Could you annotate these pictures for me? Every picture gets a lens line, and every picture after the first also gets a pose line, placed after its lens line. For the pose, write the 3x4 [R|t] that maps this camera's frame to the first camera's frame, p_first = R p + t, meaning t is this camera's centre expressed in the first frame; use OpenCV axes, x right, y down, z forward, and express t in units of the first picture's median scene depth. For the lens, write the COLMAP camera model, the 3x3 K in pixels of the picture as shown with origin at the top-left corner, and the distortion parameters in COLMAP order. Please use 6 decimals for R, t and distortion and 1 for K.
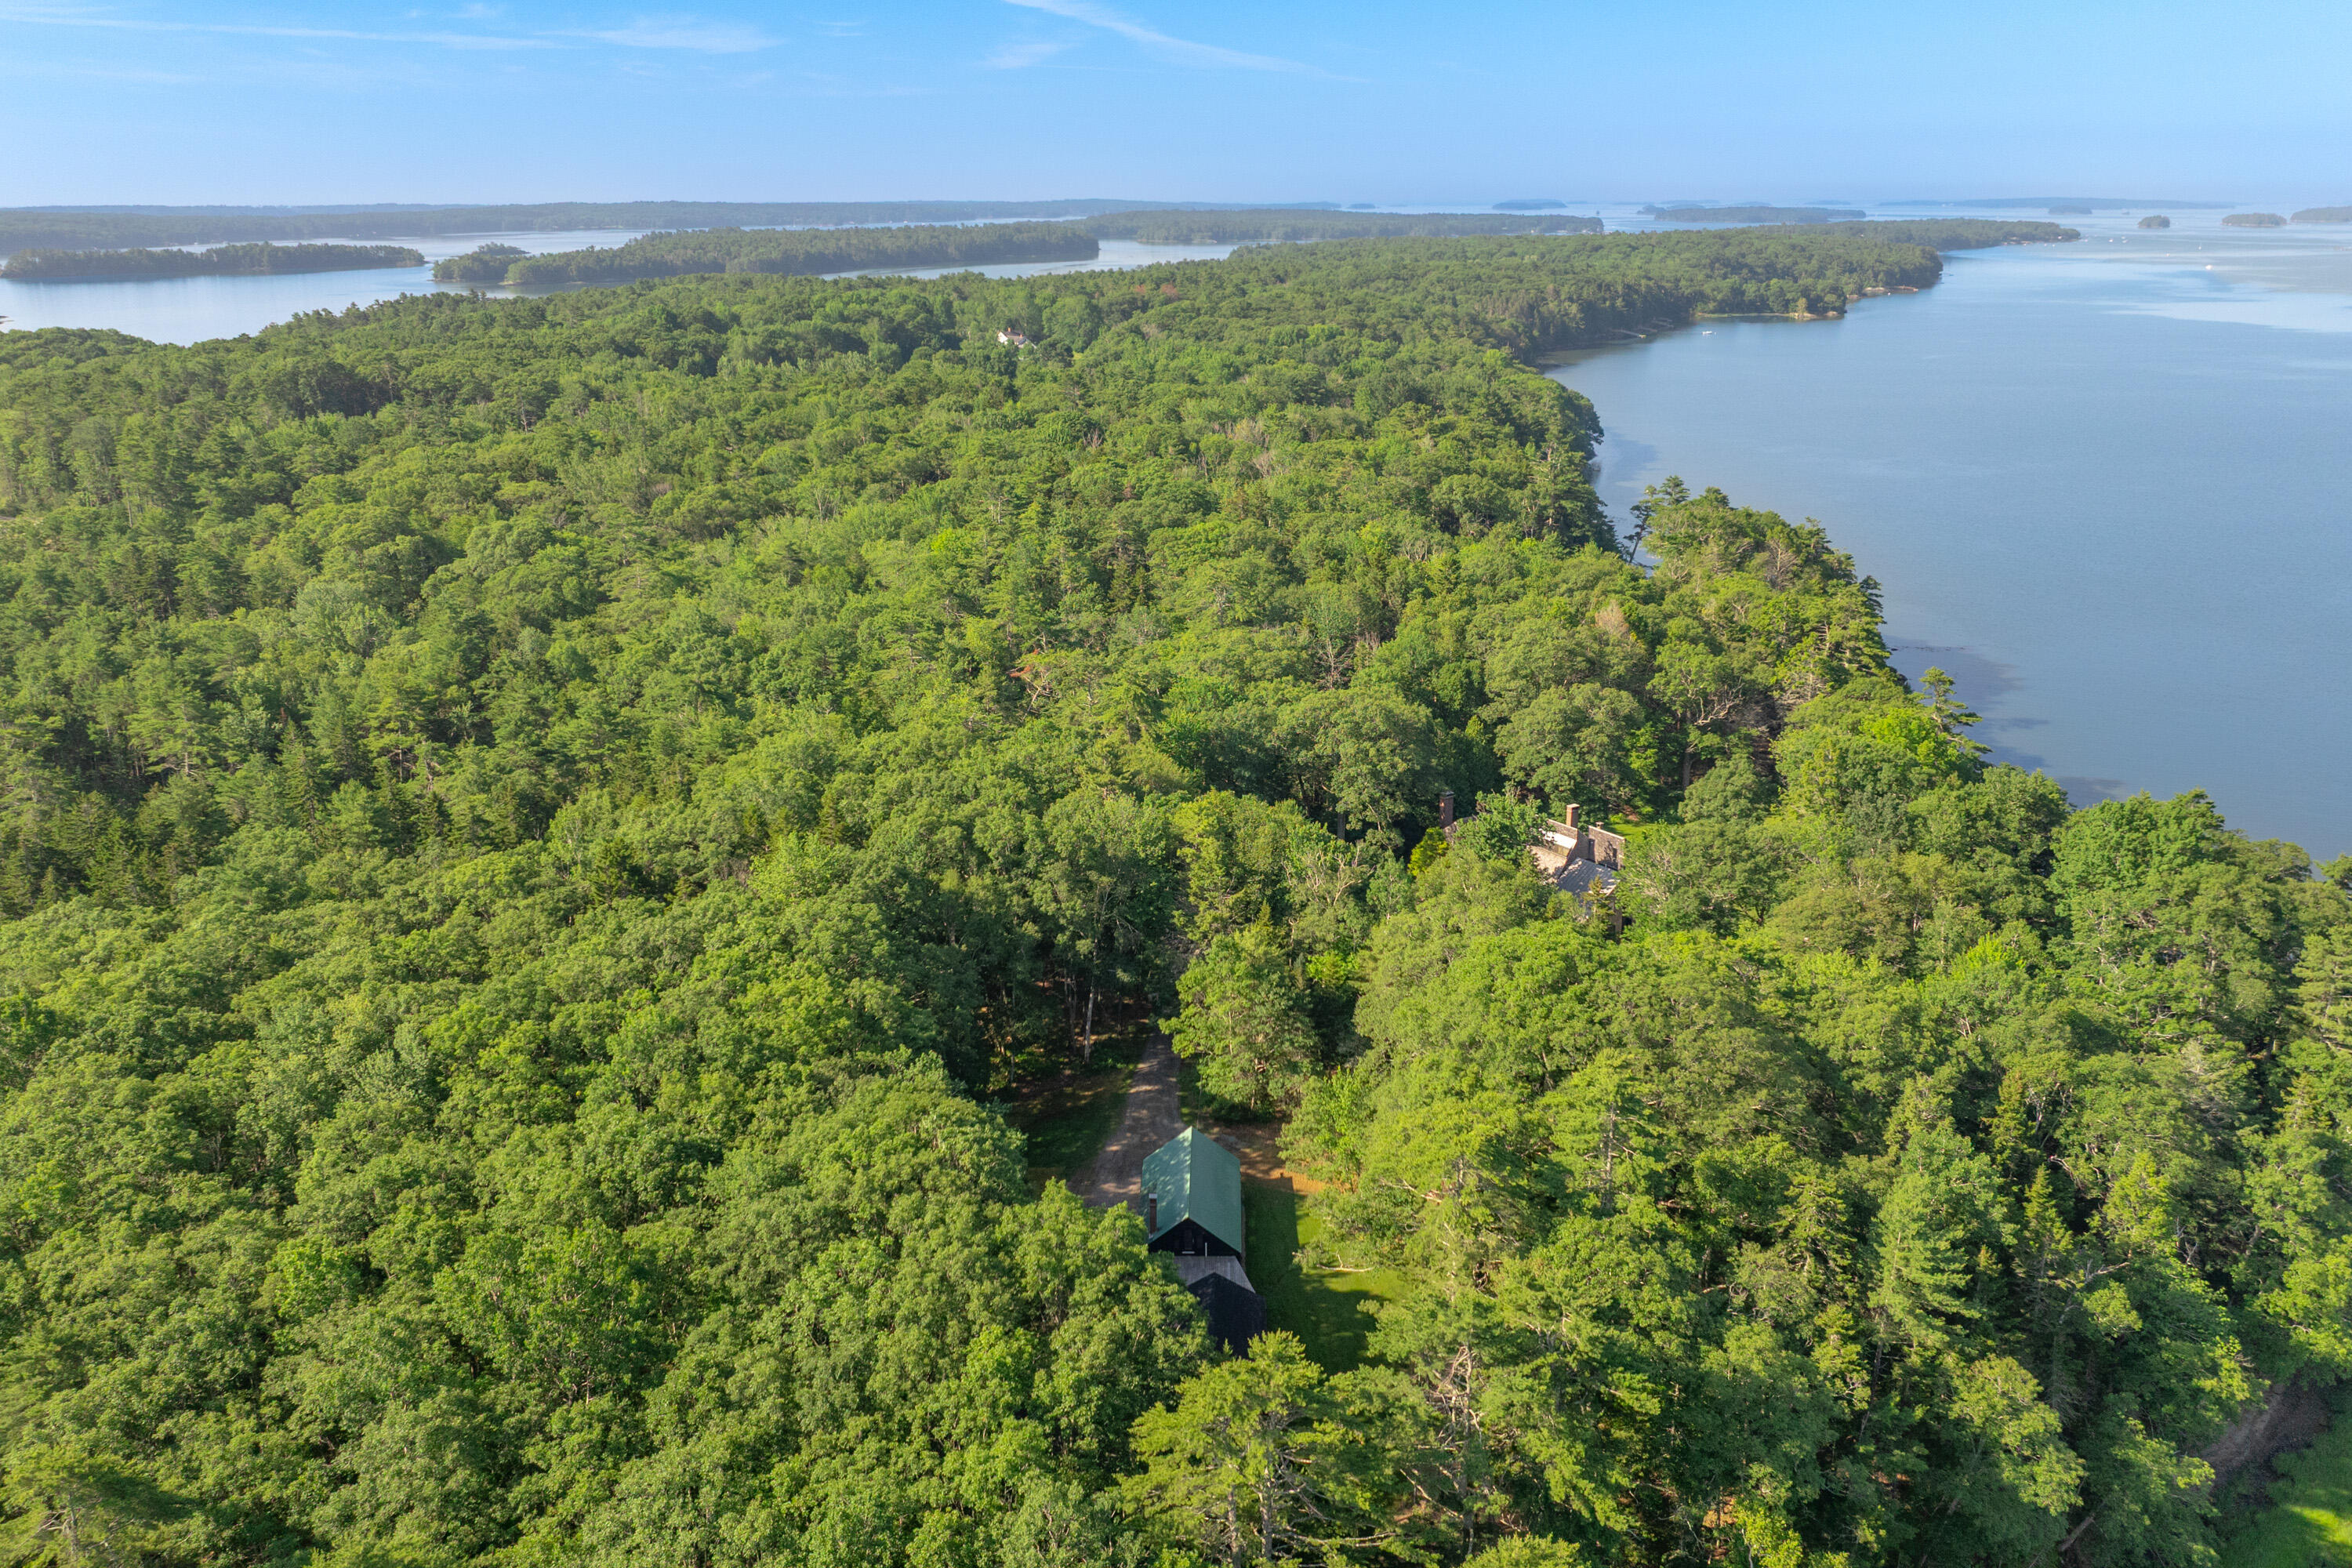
lens RADIAL K [[1976.5, 0, 1138.8], [0, 1976.5, 792.2], [0, 0, 1]] dist [-0.012596, -0.004003]
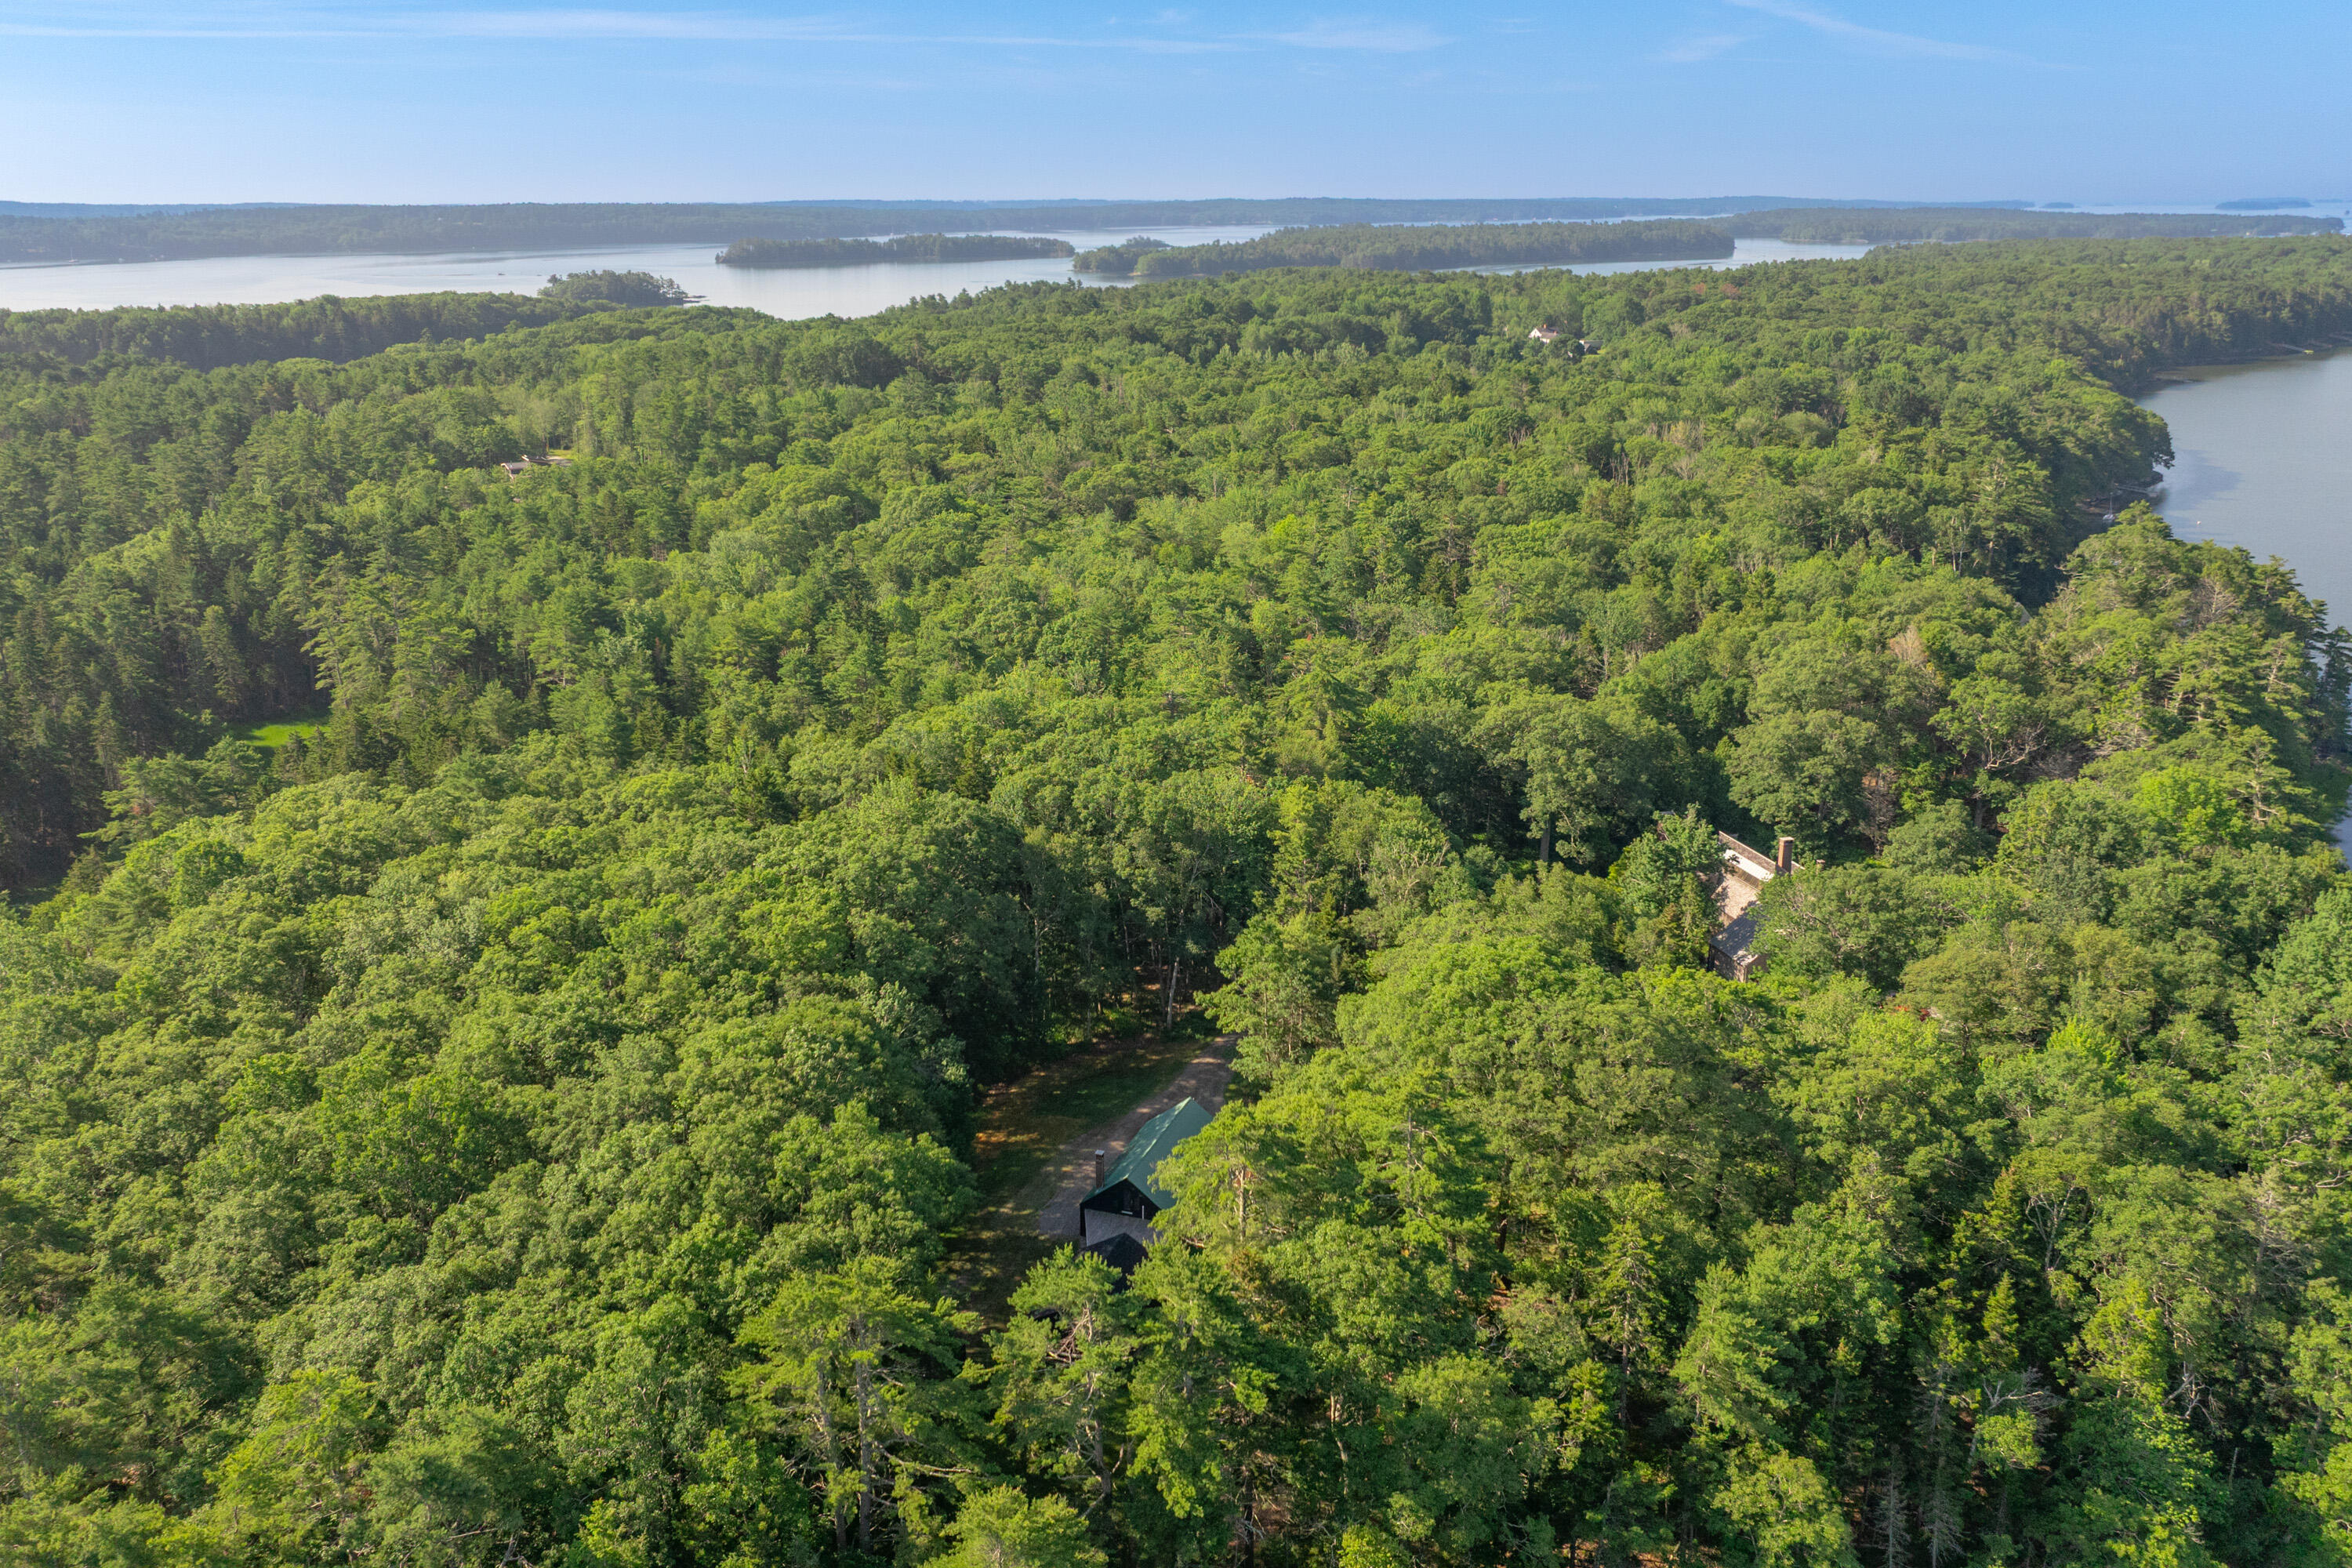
lens RADIAL K [[1976.5, 0, 1138.8], [0, 1976.5, 792.2], [0, 0, 1]] dist [-0.012596, -0.004003]
pose [[0.939579, 0.098223, -0.327937, 0.215470], [-0.098023, 0.995036, 0.017184, -0.000987], [0.327997, 0.015999, 0.944543, 0.021677]]
